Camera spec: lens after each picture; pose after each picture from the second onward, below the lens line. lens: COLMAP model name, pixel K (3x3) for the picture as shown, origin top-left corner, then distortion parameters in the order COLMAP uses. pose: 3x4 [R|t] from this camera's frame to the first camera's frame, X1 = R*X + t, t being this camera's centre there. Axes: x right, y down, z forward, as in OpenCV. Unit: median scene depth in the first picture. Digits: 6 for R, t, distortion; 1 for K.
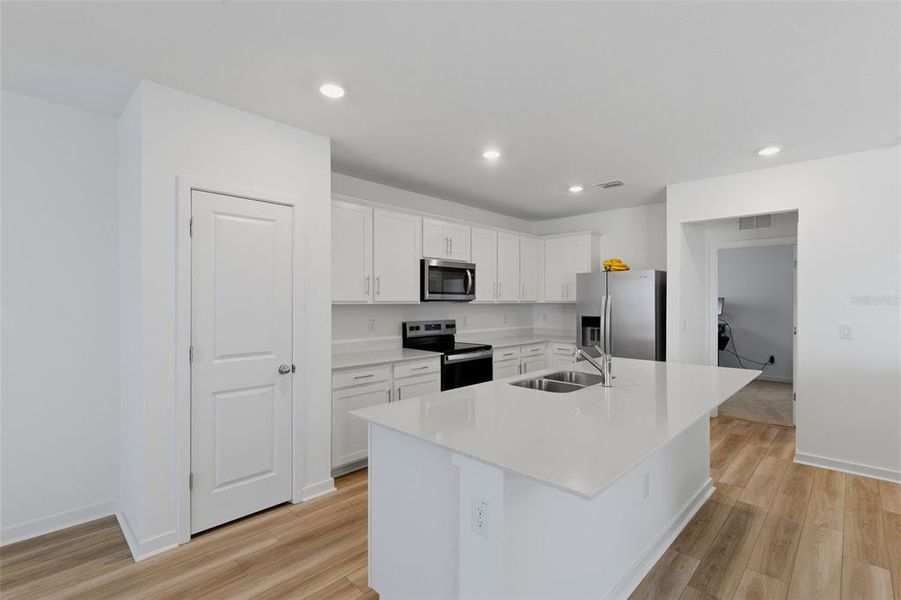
lens RADIAL K [[411.3, 0, 448.4], [0, 411.3, 300.8], [0, 0, 1]] dist [0.001680, -0.002034]
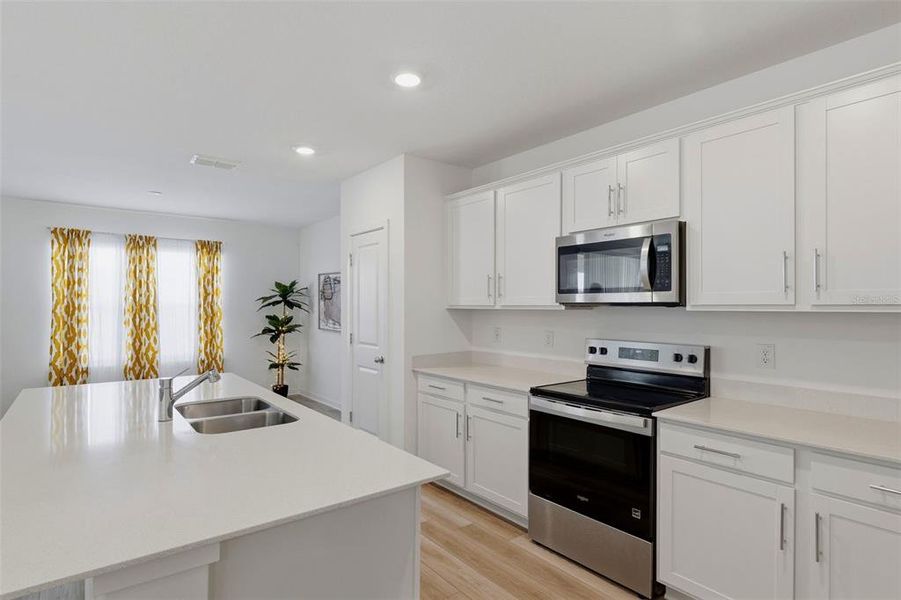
lens RADIAL K [[466.1, 0, 449.7], [0, 466.1, 307.8], [0, 0, 1]] dist [0.001187, -0.001019]
pose [[-0.123069, 0.004759, -0.992387, 0.655305], [0.001562, 0.999988, 0.004602, 0.000623], [0.992397, -0.000984, -0.123075, 0.915082]]
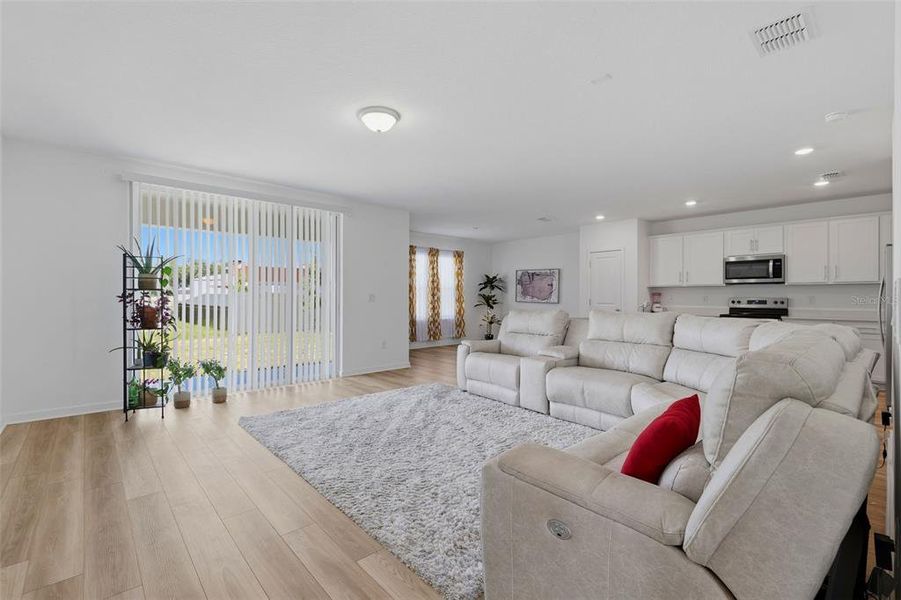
lens RADIAL K [[411.3, 0, 442.1], [0, 411.3, 302.3], [0, 0, 1]] dist [0.001680, -0.002034]
pose [[-0.079411, 0.015243, -0.996725, 1.614058], [-0.000139, 0.999883, 0.015303, 0.046800], [0.996842, 0.001354, -0.079400, 0.030949]]
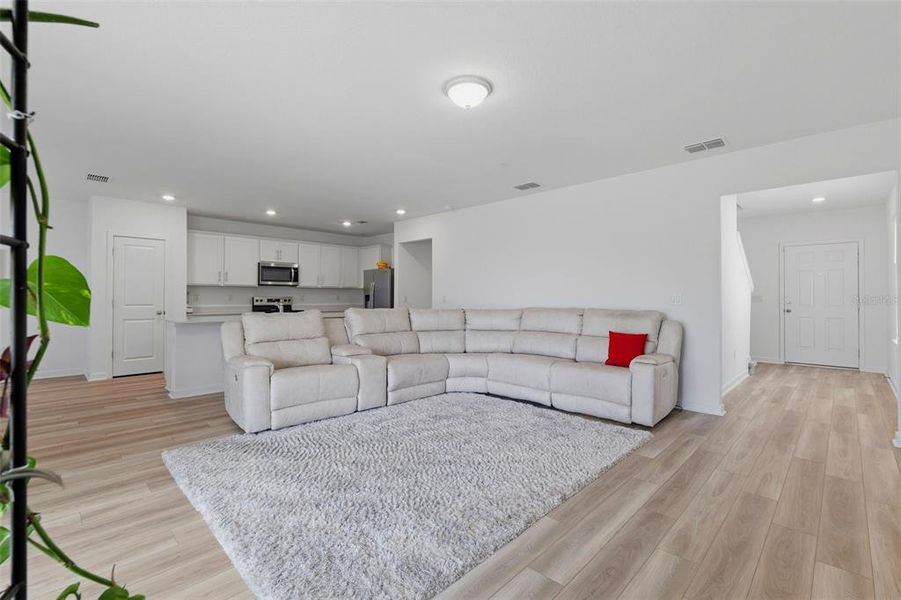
lens RADIAL K [[411.3, 0, 453.2], [0, 411.3, 291.6], [0, 0, 1]] dist [0.001680, -0.002034]
pose [[0.999962, 0.001388, -0.008647, 0.824343], [-0.001483, 0.999939, -0.010968, 0.048758], [0.008632, 0.010980, 0.999902, -0.836142]]
